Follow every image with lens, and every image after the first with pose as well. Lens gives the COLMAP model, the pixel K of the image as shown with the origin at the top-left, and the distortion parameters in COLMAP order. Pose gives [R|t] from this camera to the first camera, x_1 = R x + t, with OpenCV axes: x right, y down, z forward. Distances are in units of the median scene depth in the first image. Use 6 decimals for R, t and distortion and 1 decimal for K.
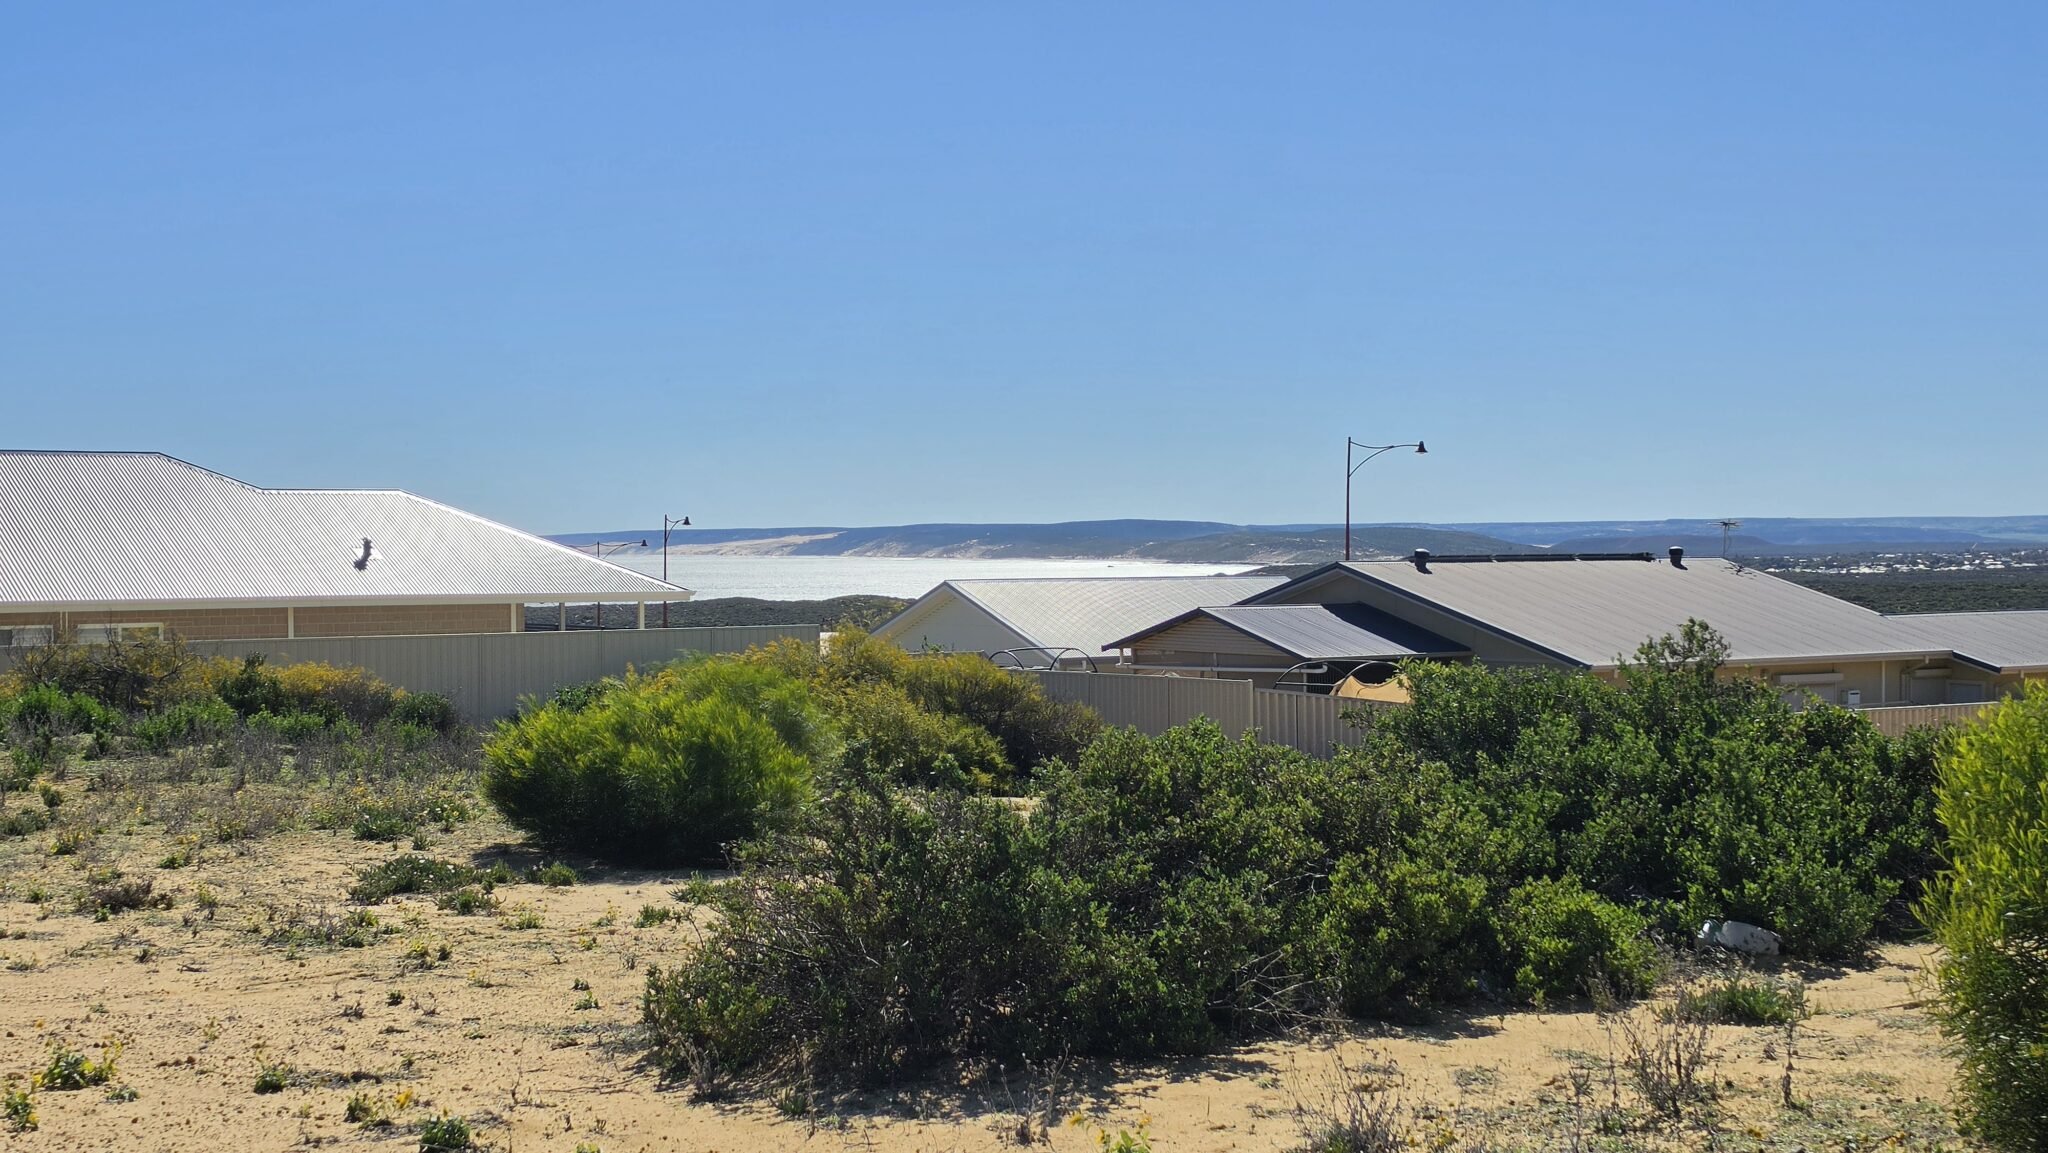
lens RADIAL K [[2795.0, 0, 1020.5], [0, 2795.0, 523.6], [0, 0, 1]] dist [0.158361, -0.411313]
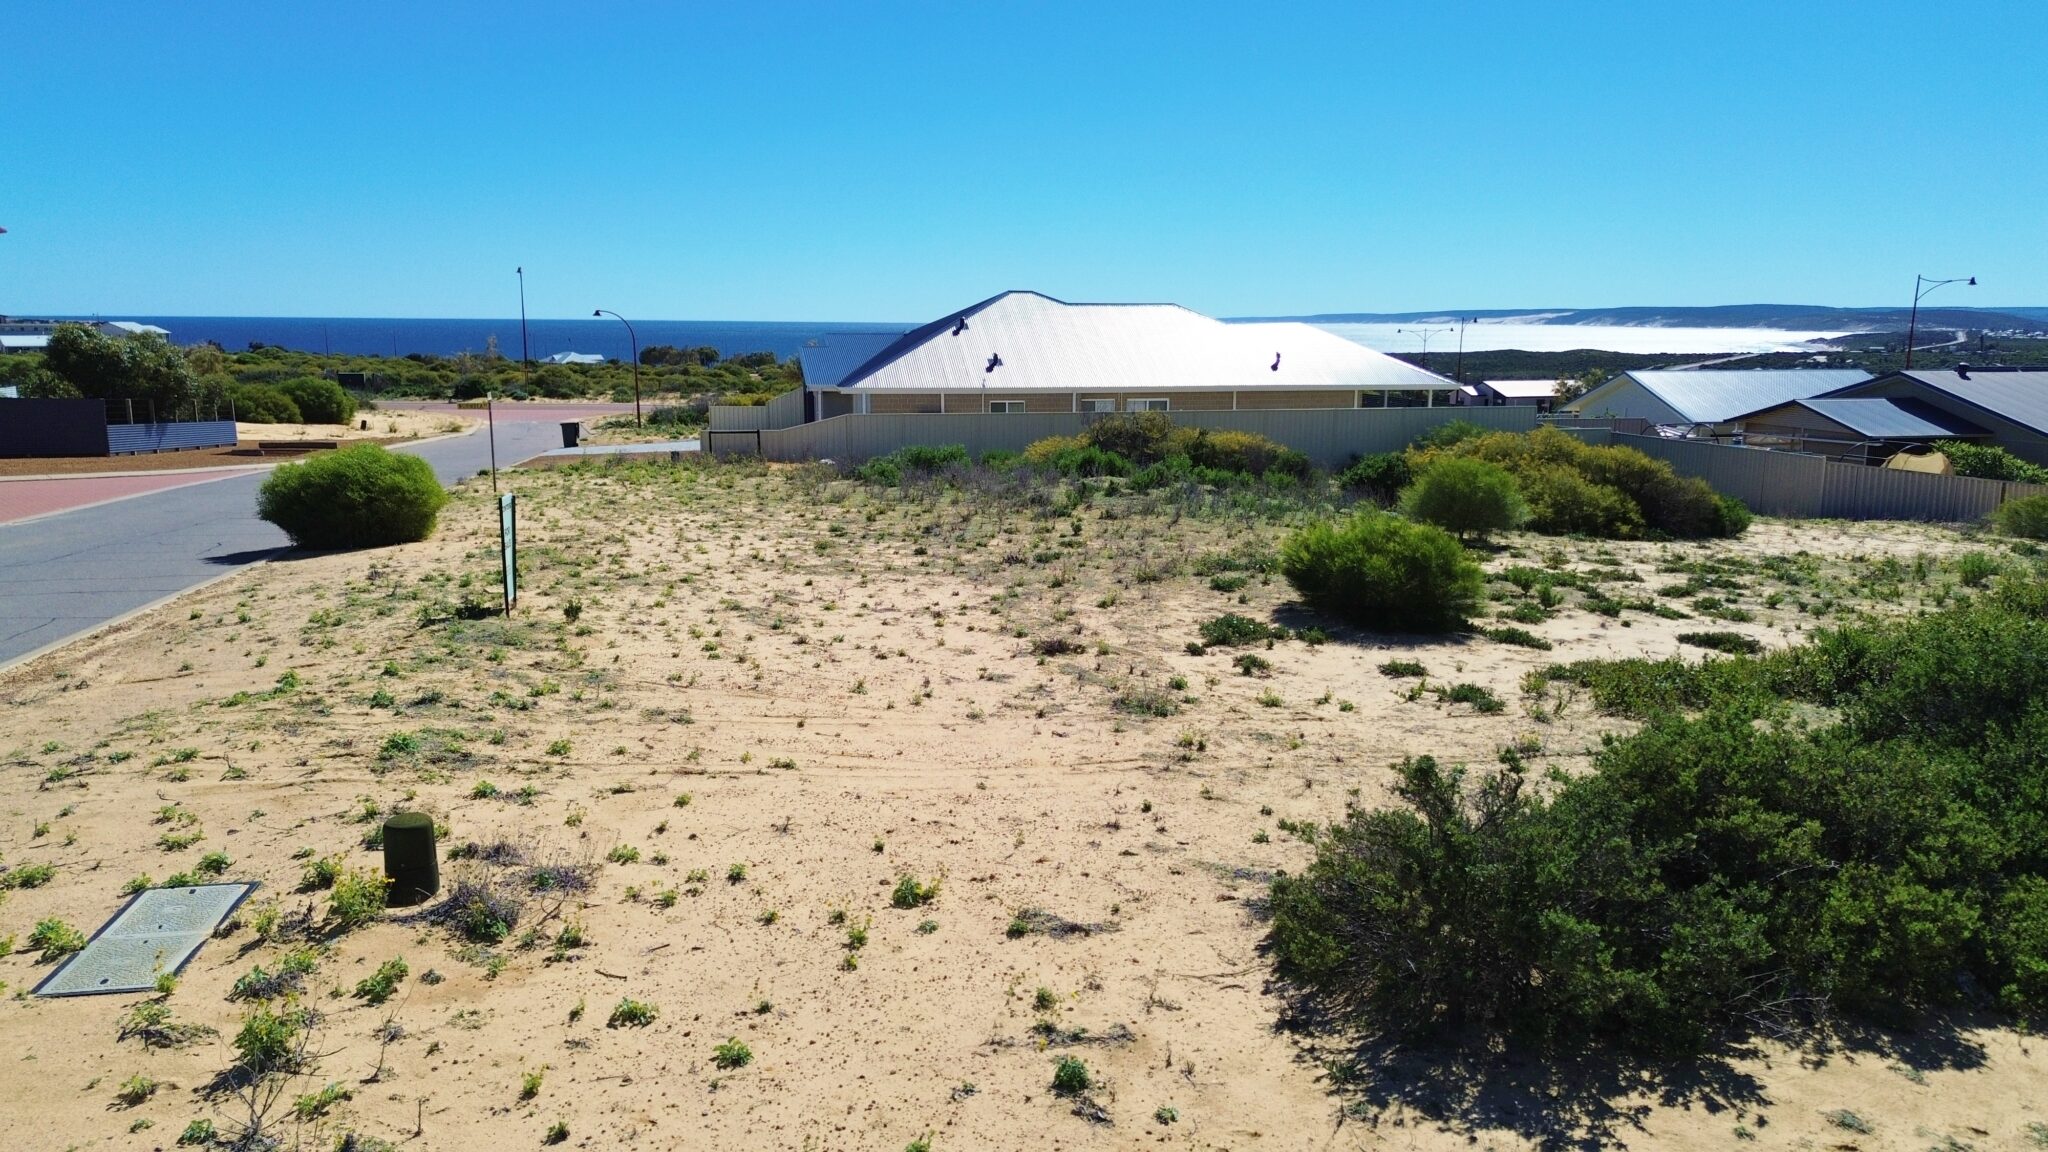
lens RADIAL K [[1432.9, 0, 1017.9], [0, 1432.9, 571.7], [0, 0, 1]] dist [0.099368, -0.109946]
pose [[0.910805, 0.083863, -0.404229, 0.025952], [-0.008849, 0.982891, 0.183975, -0.107981], [0.412742, -0.163988, 0.895964, 0.258341]]
